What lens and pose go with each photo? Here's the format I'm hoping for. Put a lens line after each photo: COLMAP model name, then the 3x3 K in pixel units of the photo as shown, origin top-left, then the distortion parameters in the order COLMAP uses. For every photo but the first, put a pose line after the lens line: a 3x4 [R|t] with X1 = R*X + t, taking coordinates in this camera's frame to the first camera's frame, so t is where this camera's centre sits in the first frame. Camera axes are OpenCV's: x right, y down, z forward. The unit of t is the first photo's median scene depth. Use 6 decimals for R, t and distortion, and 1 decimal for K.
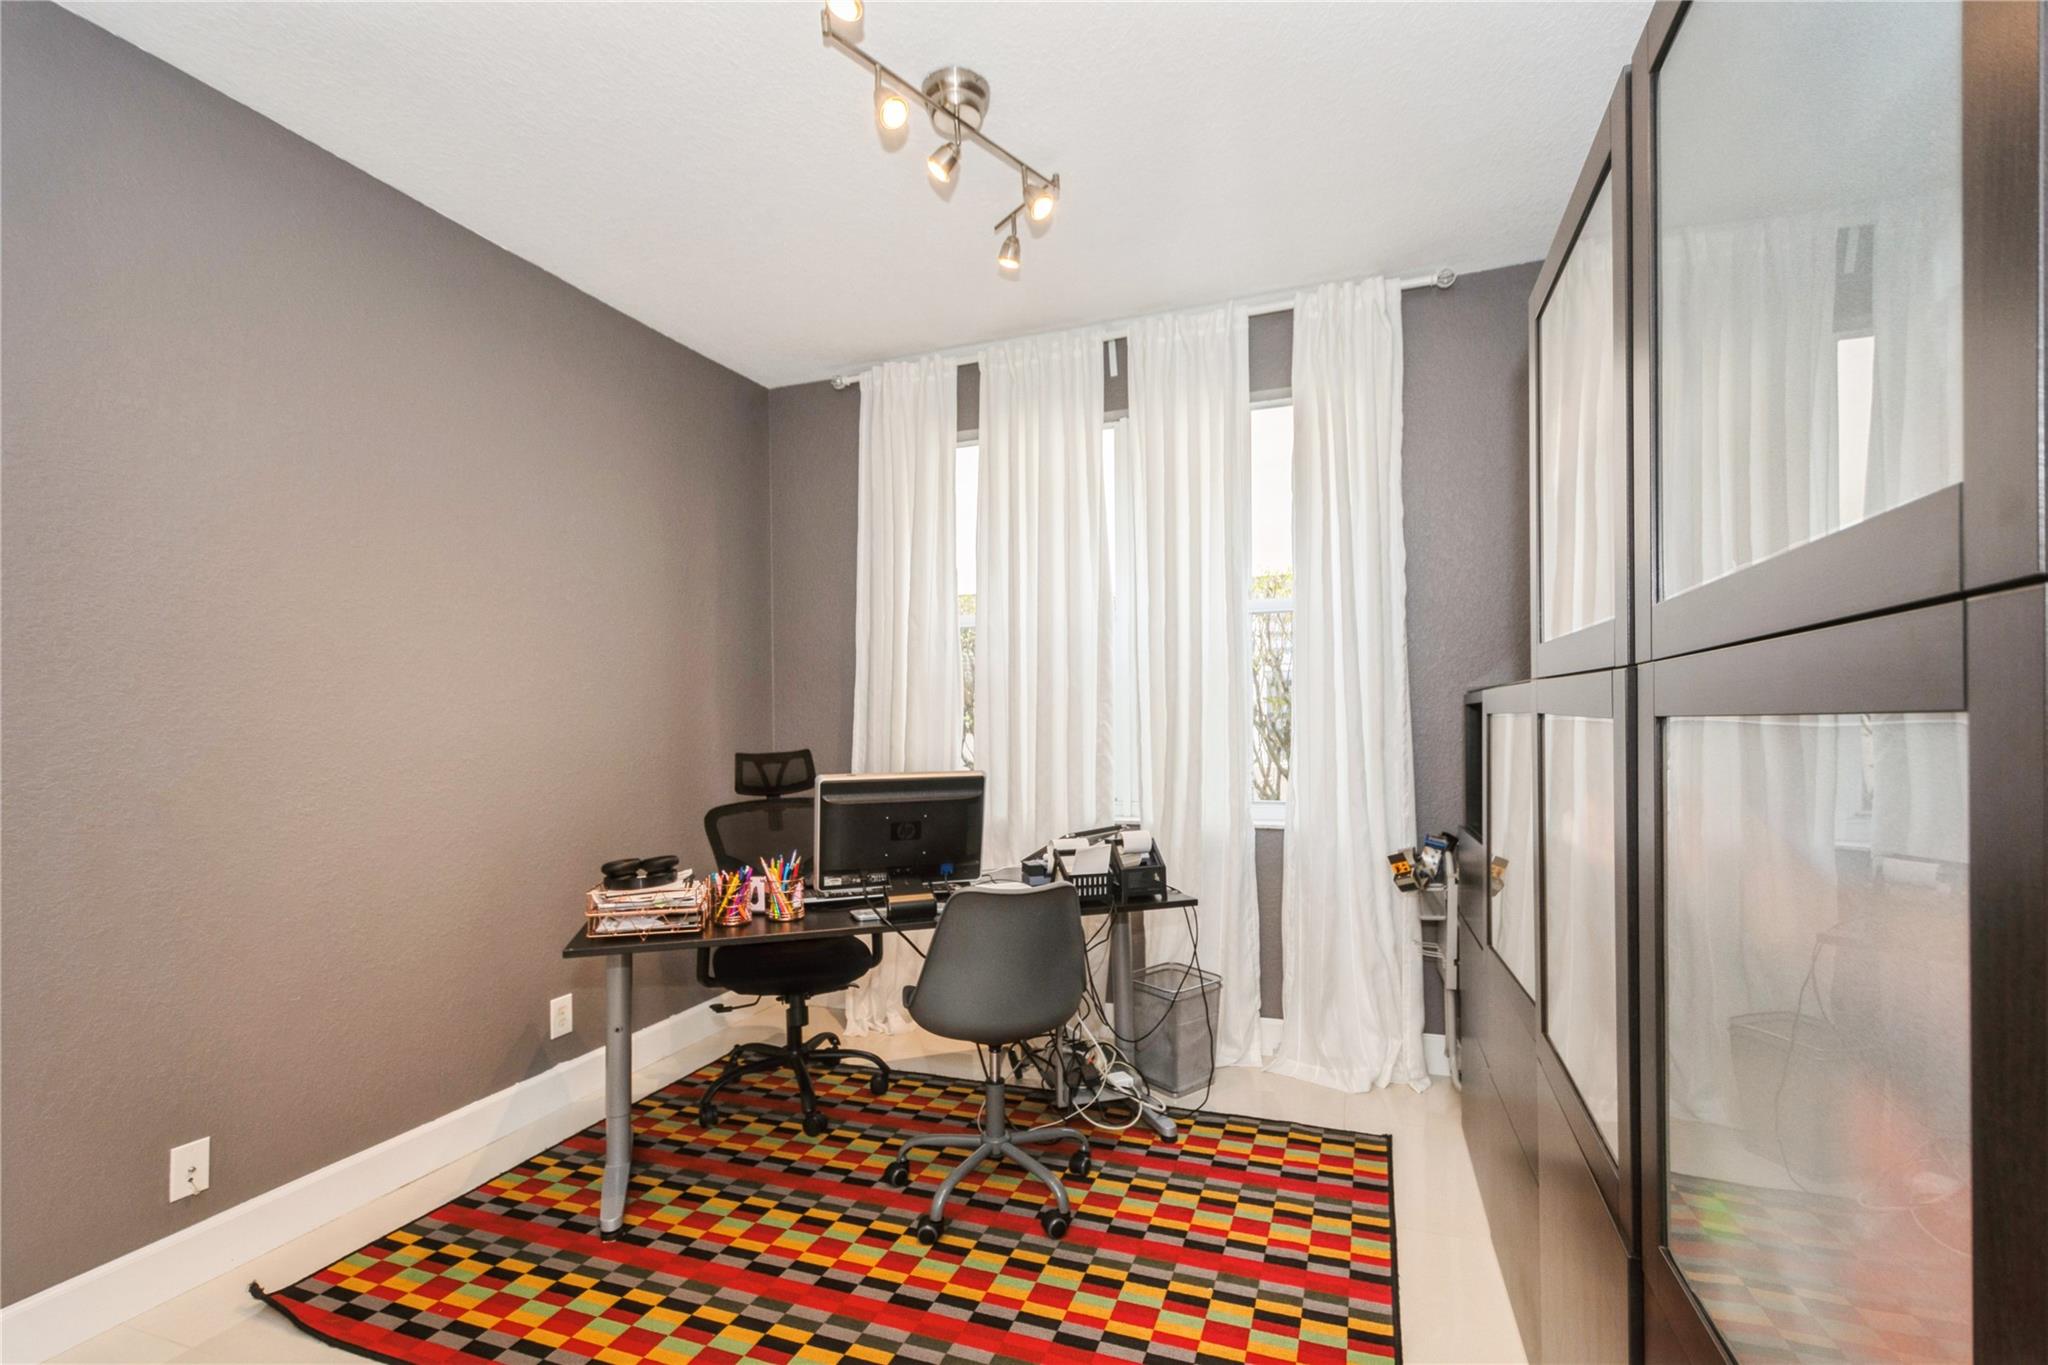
lens RADIAL K [[898.6, 0, 1025.1], [0, 898.6, 729.0], [0, 0, 1]] dist [0.014564, 0.000130]
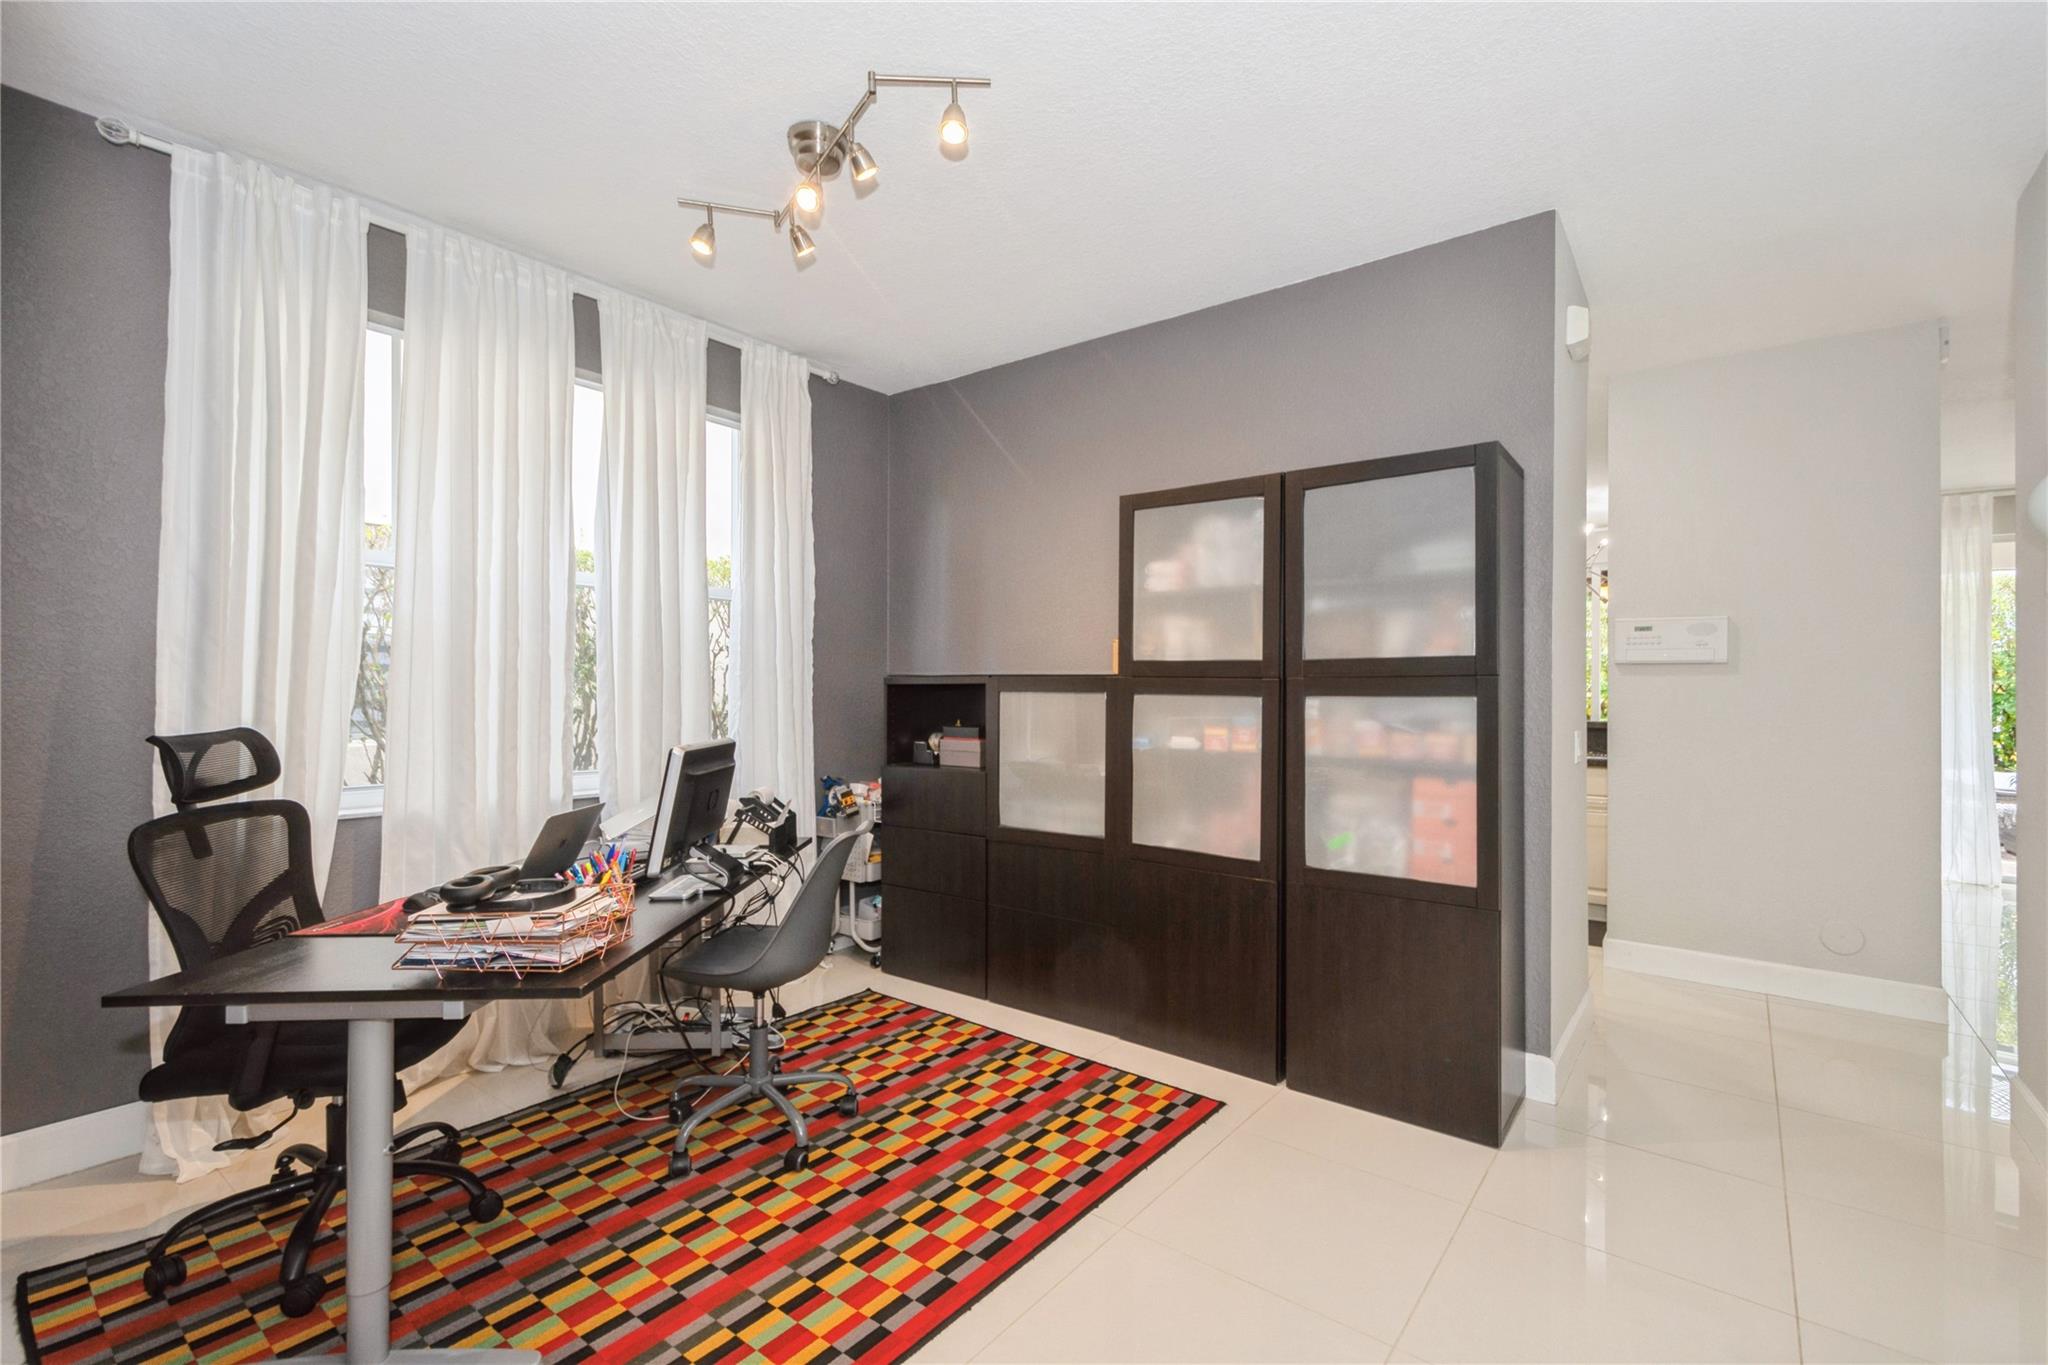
lens RADIAL K [[915.4, 0, 1024.0], [0, 915.4, 682.5], [0, 0, 1]] dist [0.001935, 0.000308]
pose [[0.302107, 0.026564, 0.952904, -0.922377], [0.003465, 0.999574, -0.028963, 0.016409], [-0.953268, 0.012052, 0.301887, 0.345125]]
